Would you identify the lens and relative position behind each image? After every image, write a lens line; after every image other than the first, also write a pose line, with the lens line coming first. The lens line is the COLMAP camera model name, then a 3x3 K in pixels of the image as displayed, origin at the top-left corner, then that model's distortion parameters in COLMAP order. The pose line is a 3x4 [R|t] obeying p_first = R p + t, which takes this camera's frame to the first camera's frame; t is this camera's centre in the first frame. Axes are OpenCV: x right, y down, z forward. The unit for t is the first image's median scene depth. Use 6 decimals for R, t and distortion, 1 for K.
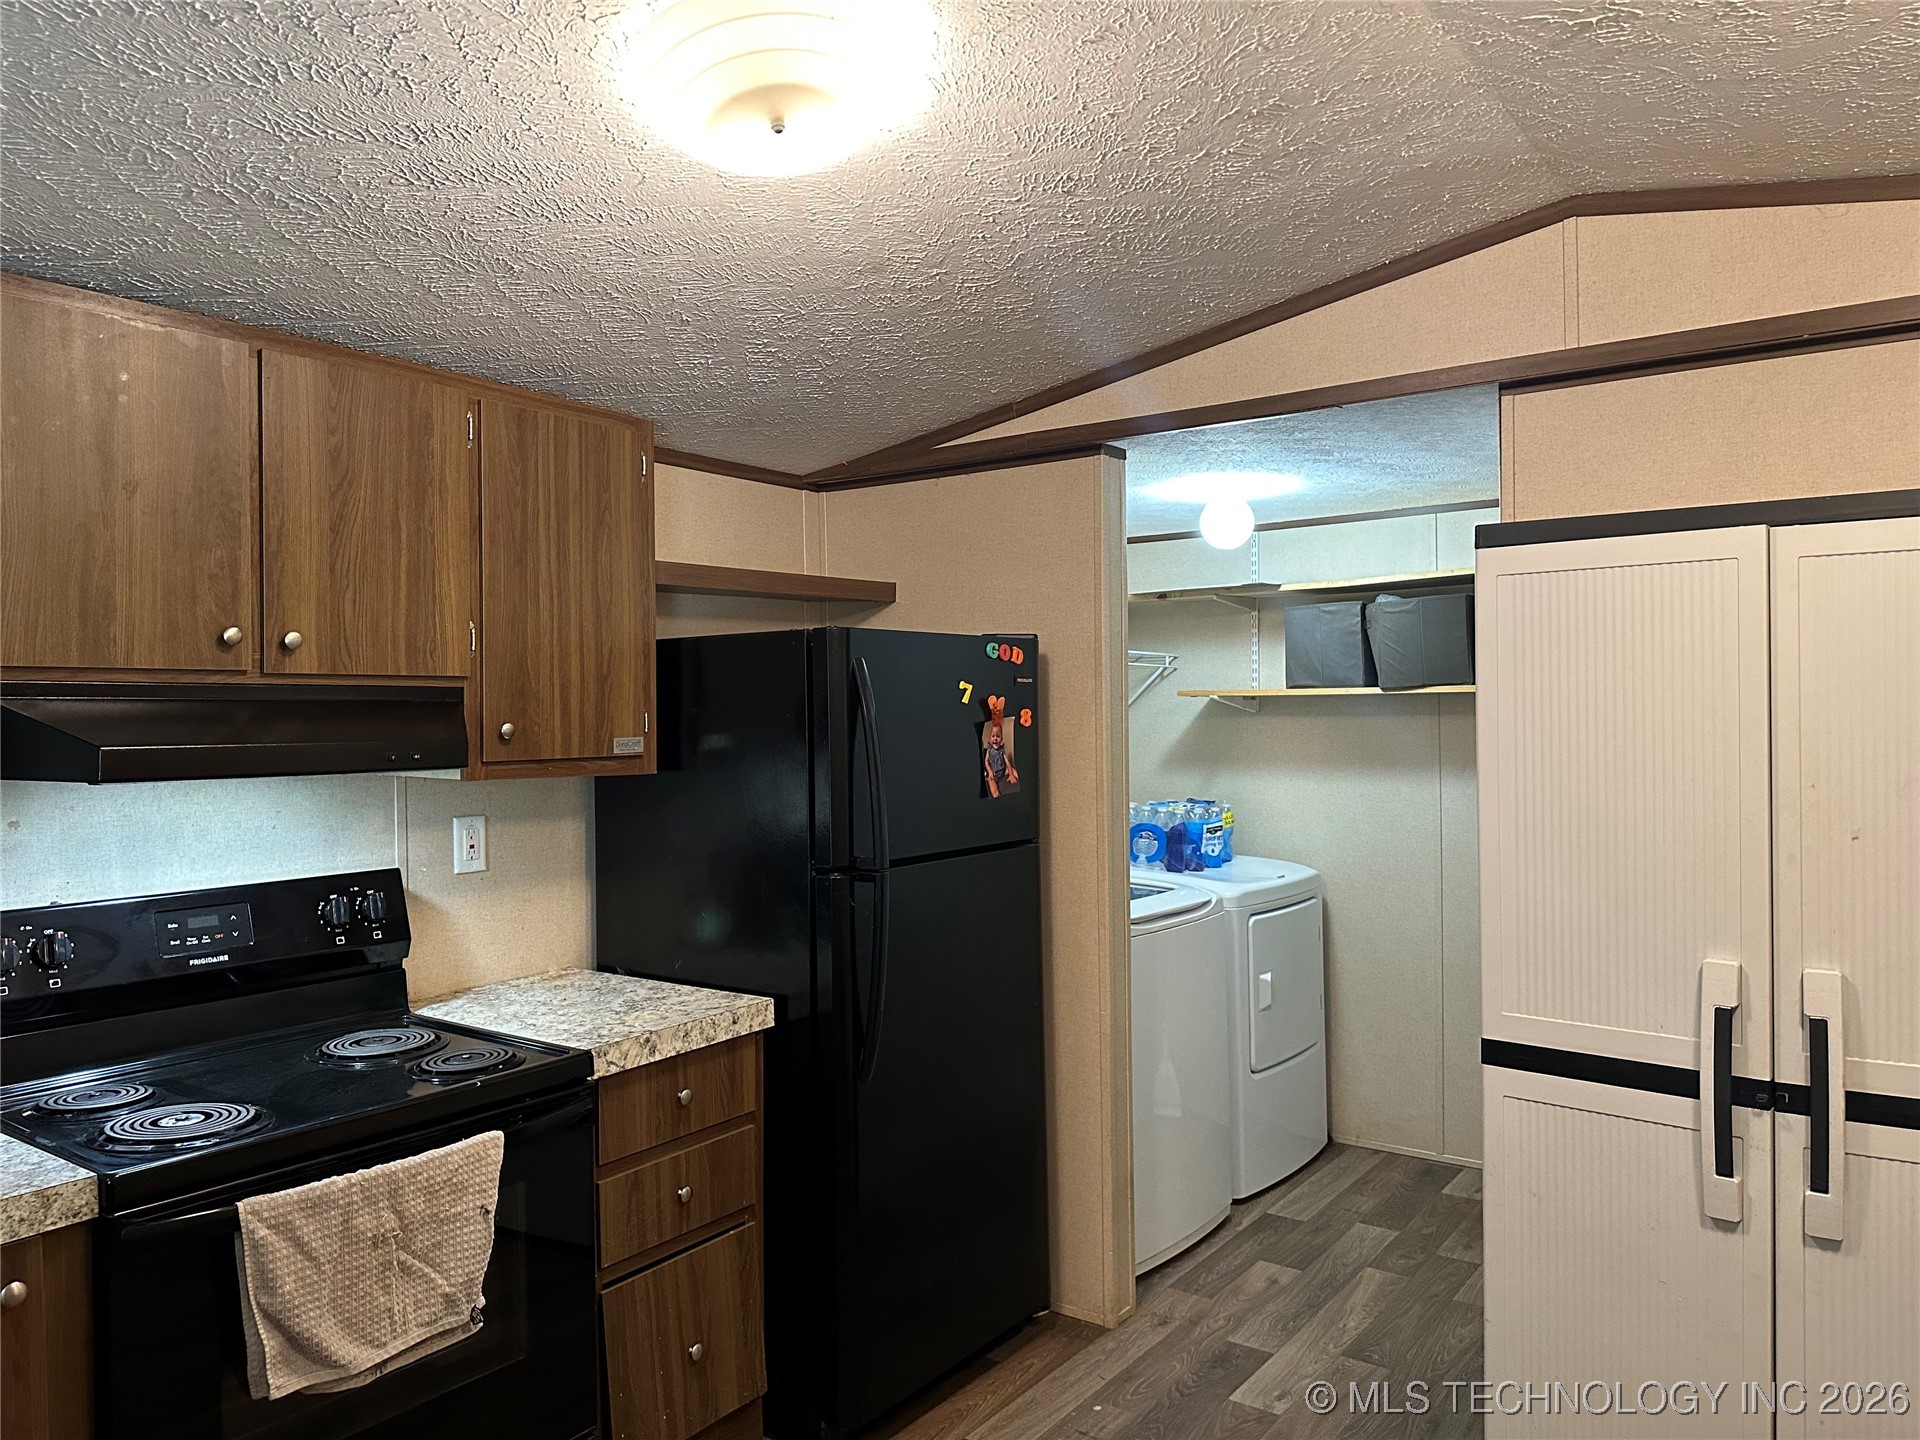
lens RADIAL K [[1355.5, 0, 960.0], [0, 1355.5, 720.0], [0, 0, 1]] dist [0.002057, -0.000181]
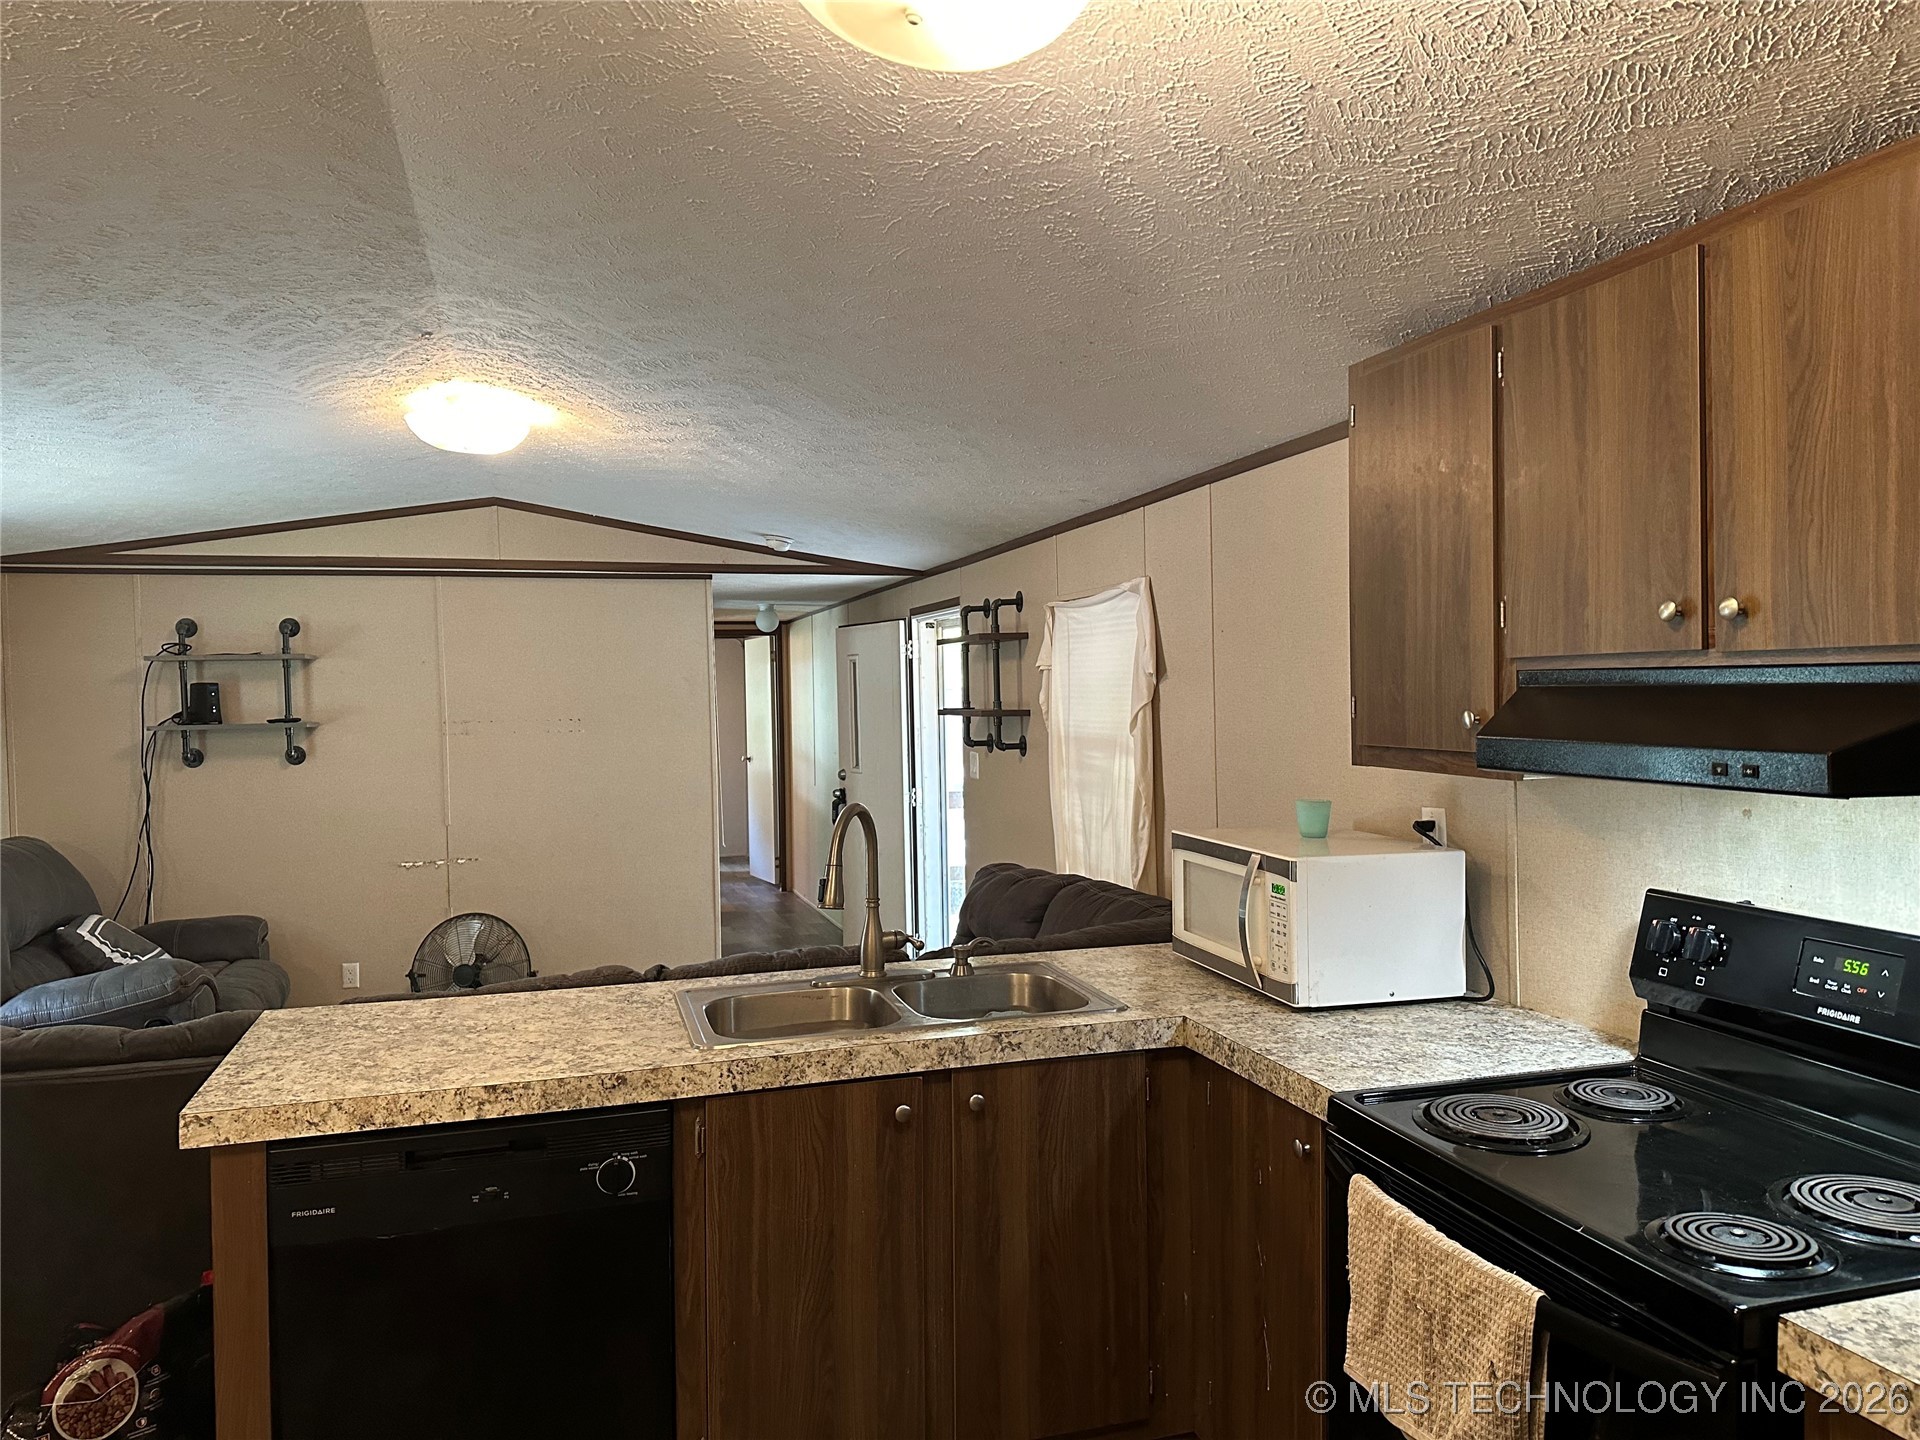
lens RADIAL K [[1355.5, 0, 960.0], [0, 1355.5, 720.0], [0, 0, 1]] dist [0.002057, -0.000181]
pose [[-0.602621, 0.036878, -0.797175, 0.369992], [0.017335, 0.999301, 0.033124, -0.027509], [0.797839, 0.006143, -0.602839, 1.070571]]
